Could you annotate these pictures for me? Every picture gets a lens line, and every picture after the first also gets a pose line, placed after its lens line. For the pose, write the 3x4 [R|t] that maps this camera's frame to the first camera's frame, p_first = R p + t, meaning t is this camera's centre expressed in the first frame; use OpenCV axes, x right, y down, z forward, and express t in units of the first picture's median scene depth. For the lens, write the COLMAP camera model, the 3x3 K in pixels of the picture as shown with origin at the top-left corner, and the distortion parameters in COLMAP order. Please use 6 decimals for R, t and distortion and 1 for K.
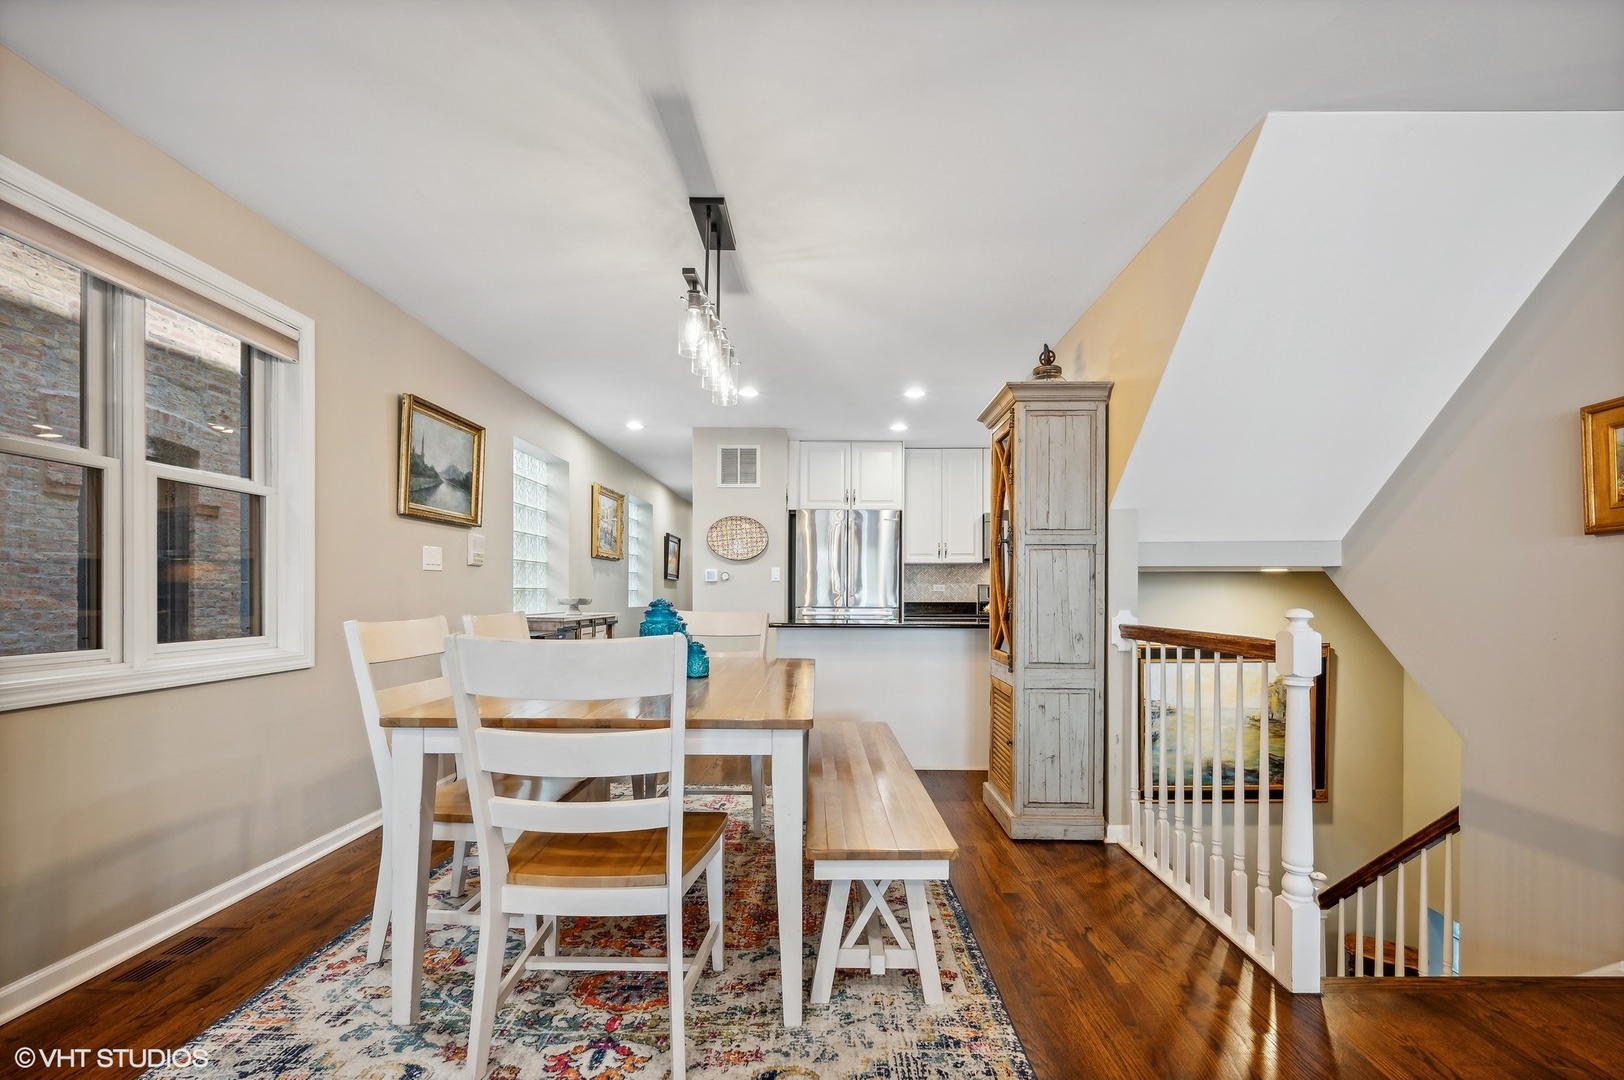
lens RADIAL K [[710.4, 0, 817.3], [0, 710.4, 596.9], [0, 0, 1]] dist [-0.003310, -0.000426]
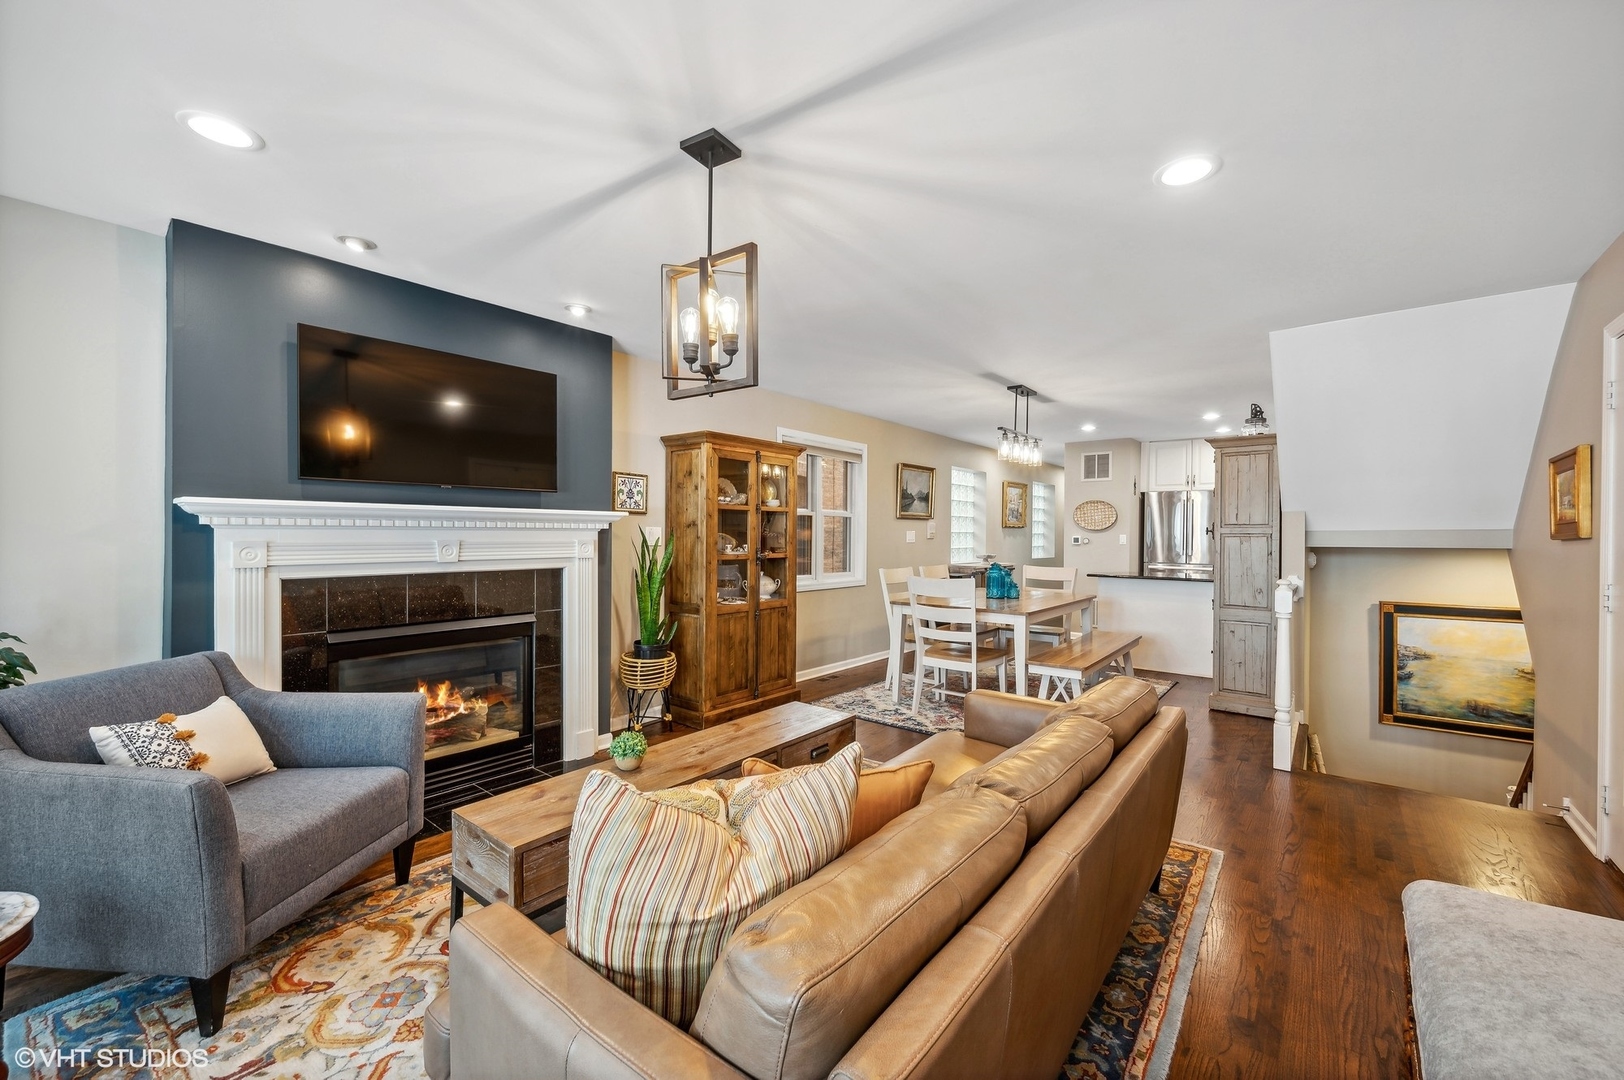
lens RADIAL K [[647.2, 0, 812.0], [0, 647.2, 540.0], [0, 0, 1]] dist [0.000817, 0.000085]
pose [[0.784570, 0.008097, -0.619988, 0.481584], [-0.006478, 0.999967, 0.004863, -0.060071], [0.620007, 0.000201, 0.784596, -0.792778]]
